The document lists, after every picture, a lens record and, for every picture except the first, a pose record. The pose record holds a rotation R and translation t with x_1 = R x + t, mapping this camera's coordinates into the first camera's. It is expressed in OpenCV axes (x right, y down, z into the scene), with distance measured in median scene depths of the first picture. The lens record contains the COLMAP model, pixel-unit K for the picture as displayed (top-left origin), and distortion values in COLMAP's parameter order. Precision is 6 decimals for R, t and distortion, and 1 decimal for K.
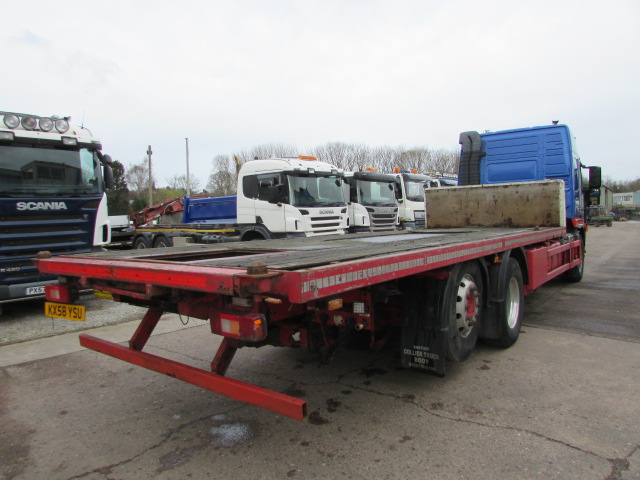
lens RADIAL K [[450.0, 0, 309.8], [0, 450.0, 240.0], [0, 0, 1]] dist [-0.023564, 0.003521]
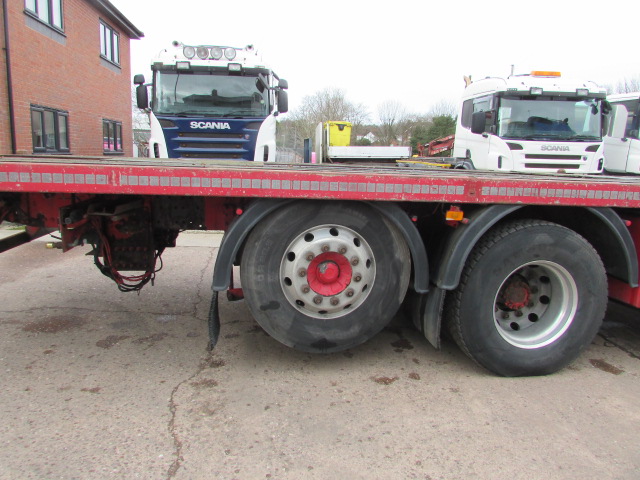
lens RADIAL K [[450.0, 0, 309.8], [0, 450.0, 240.0], [0, 0, 1]] dist [-0.023564, 0.003521]
pose [[0.715490, 0.182683, -0.674315, 0.399561], [-0.090394, 0.981300, 0.169936, -0.003777], [0.692750, -0.060633, 0.718624, 0.274692]]
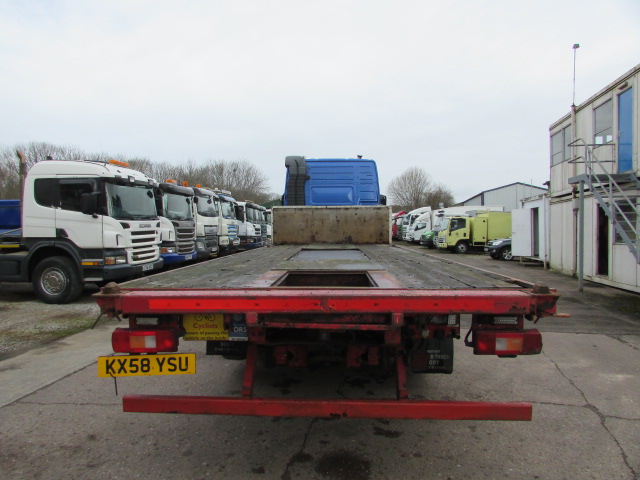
lens RADIAL K [[452.3, 0, 305.5], [0, 452.3, 239.7], [0, 0, 1]] dist [-0.031070, 0.000223]
pose [[0.819170, 0.007308, 0.573504, -0.322344], [0.010539, 0.999558, -0.027791, -0.008256], [-0.573454, 0.028810, 0.818731, 0.108700]]
